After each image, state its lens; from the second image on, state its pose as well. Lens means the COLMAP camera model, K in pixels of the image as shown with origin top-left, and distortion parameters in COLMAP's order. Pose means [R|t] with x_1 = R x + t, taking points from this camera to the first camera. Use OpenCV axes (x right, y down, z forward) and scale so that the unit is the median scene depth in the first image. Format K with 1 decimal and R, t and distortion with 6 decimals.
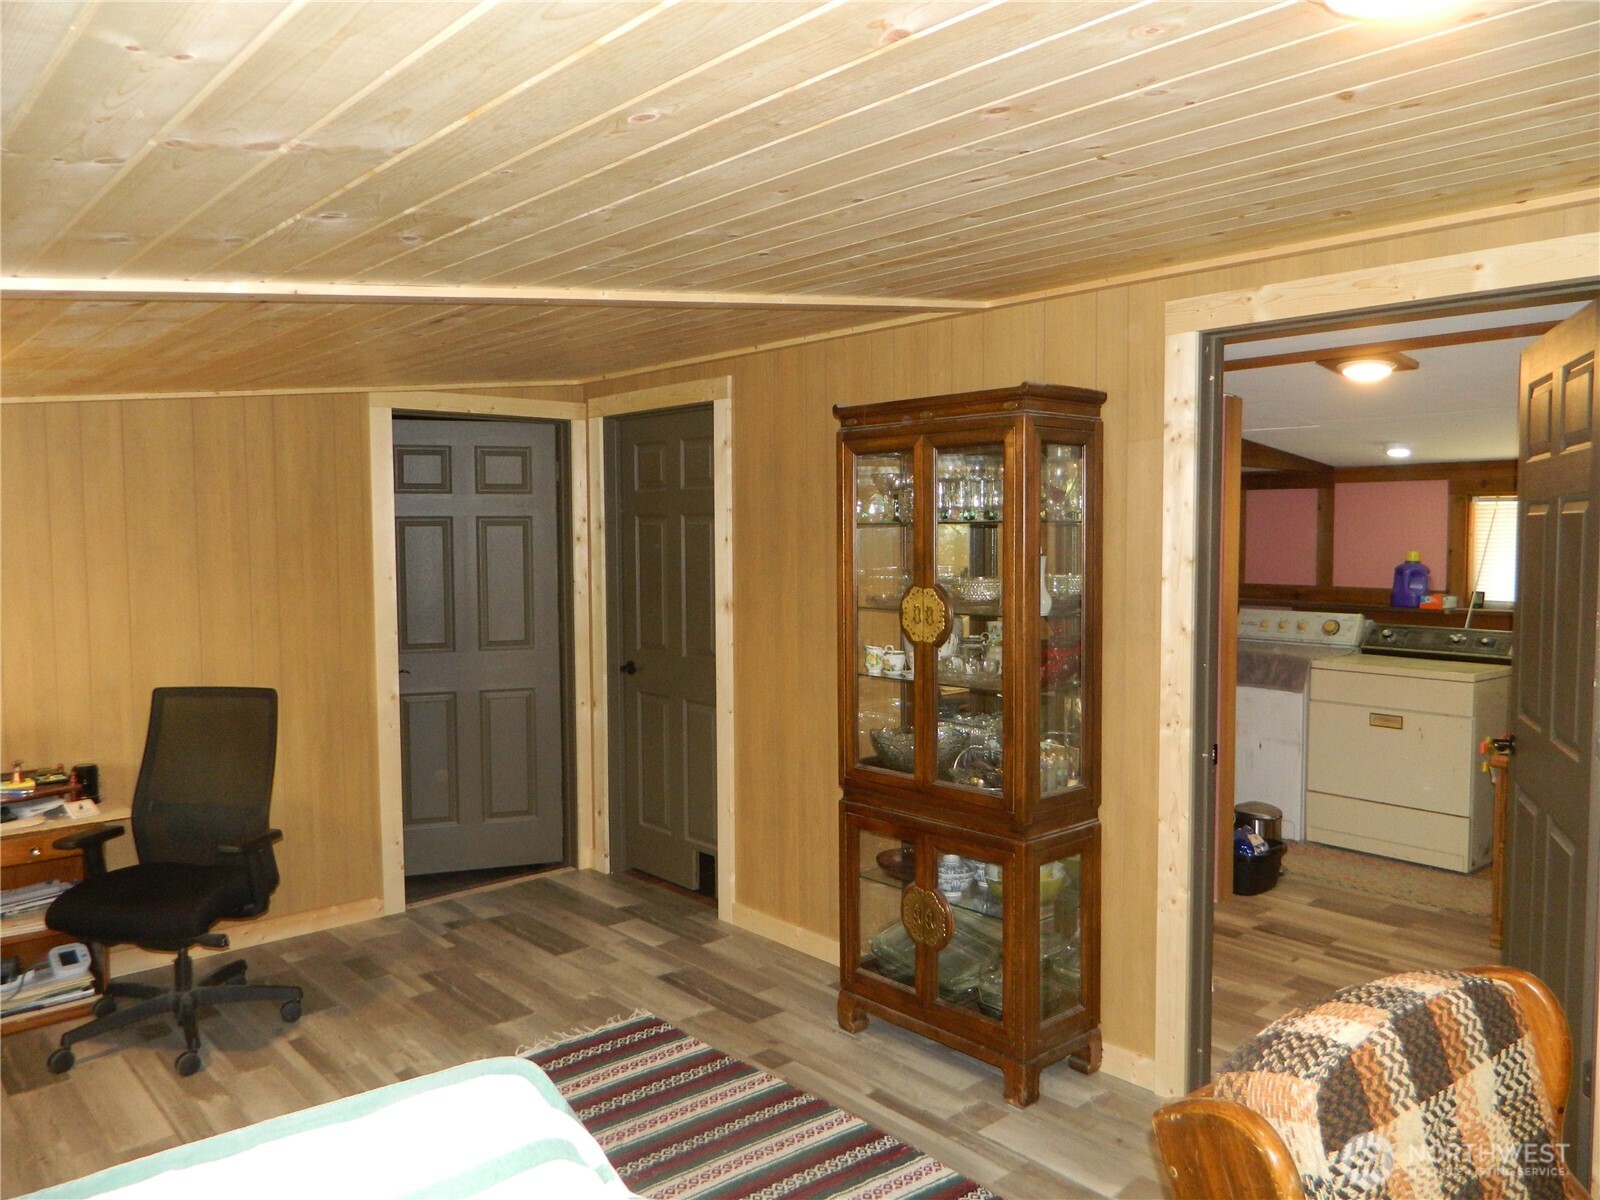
lens RADIAL K [[1177.9, 0, 806.8], [0, 1177.9, 594.9], [0, 0, 1]] dist [0.002189, 0.006184]
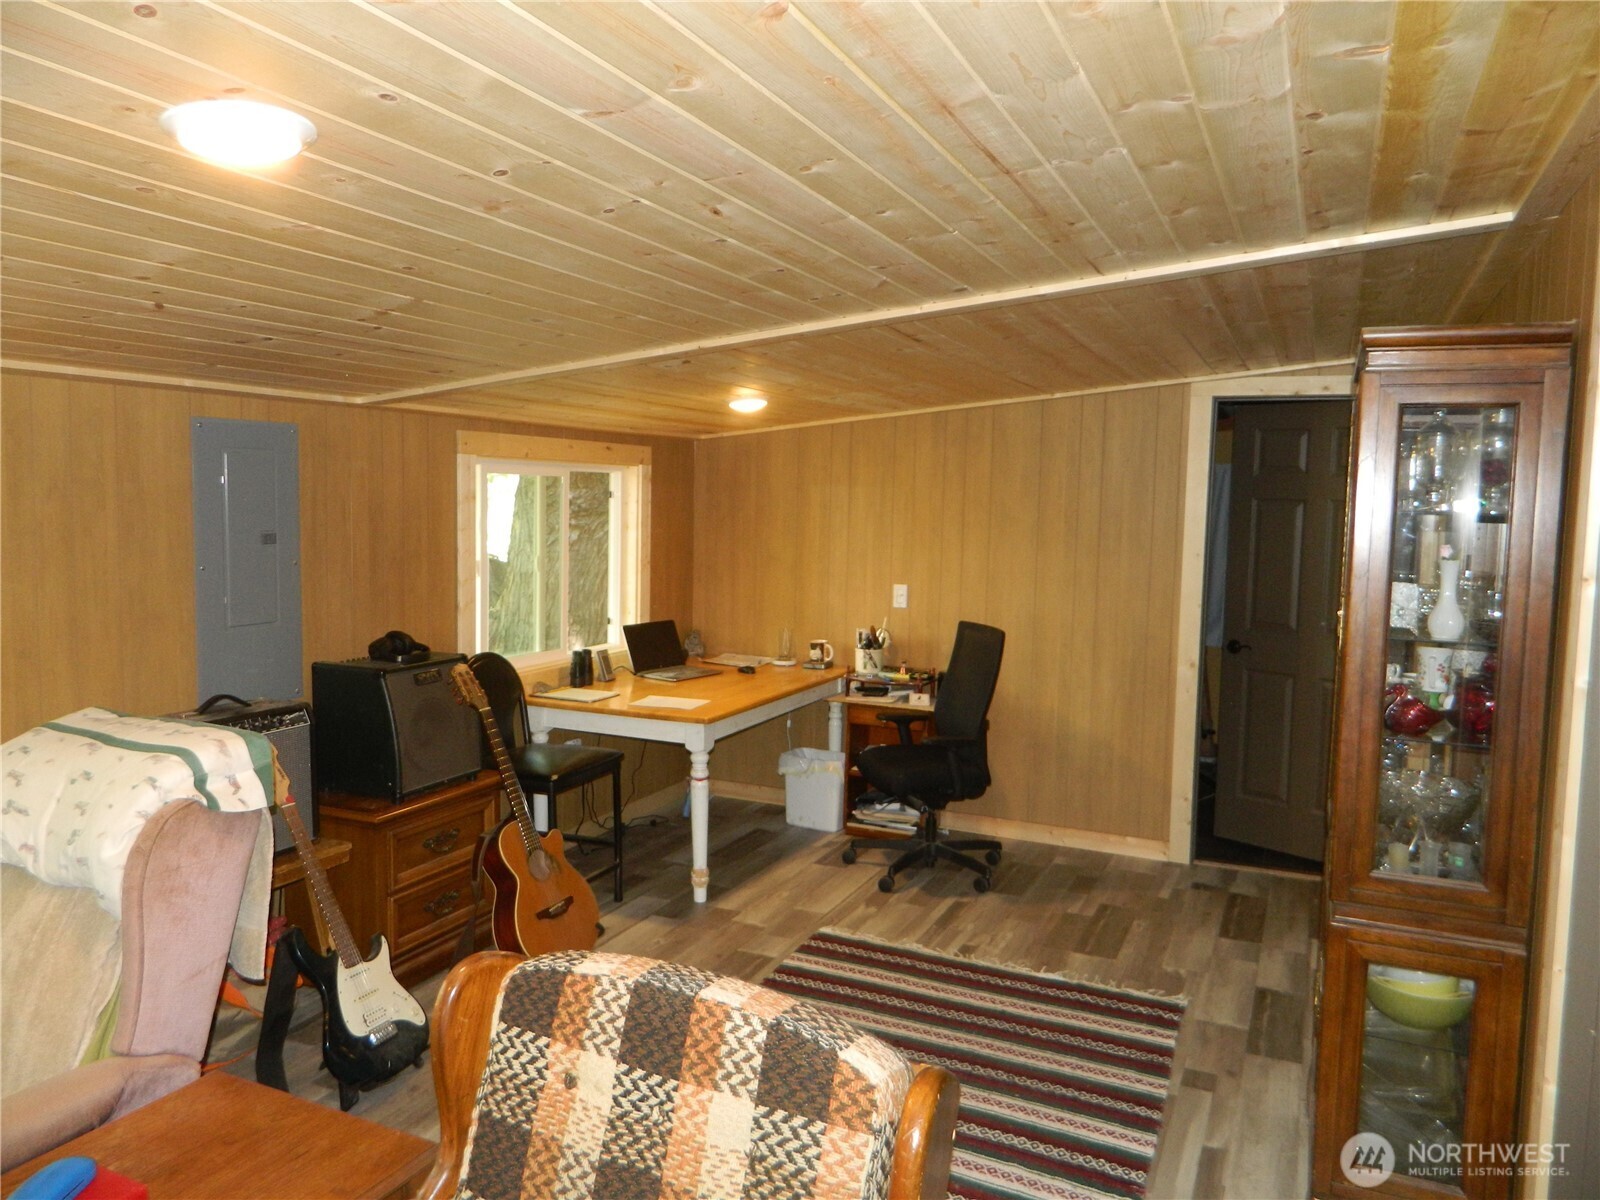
lens RADIAL K [[1177.9, 0, 803.8], [0, 1177.9, 597.3], [0, 0, 1]] dist [0.002189, 0.006184]
pose [[0.411559, 0.093119, -0.906614, 0.650843], [-0.079927, 0.994622, 0.065875, -0.023956], [0.907872, 0.045352, 0.416788, 0.306630]]
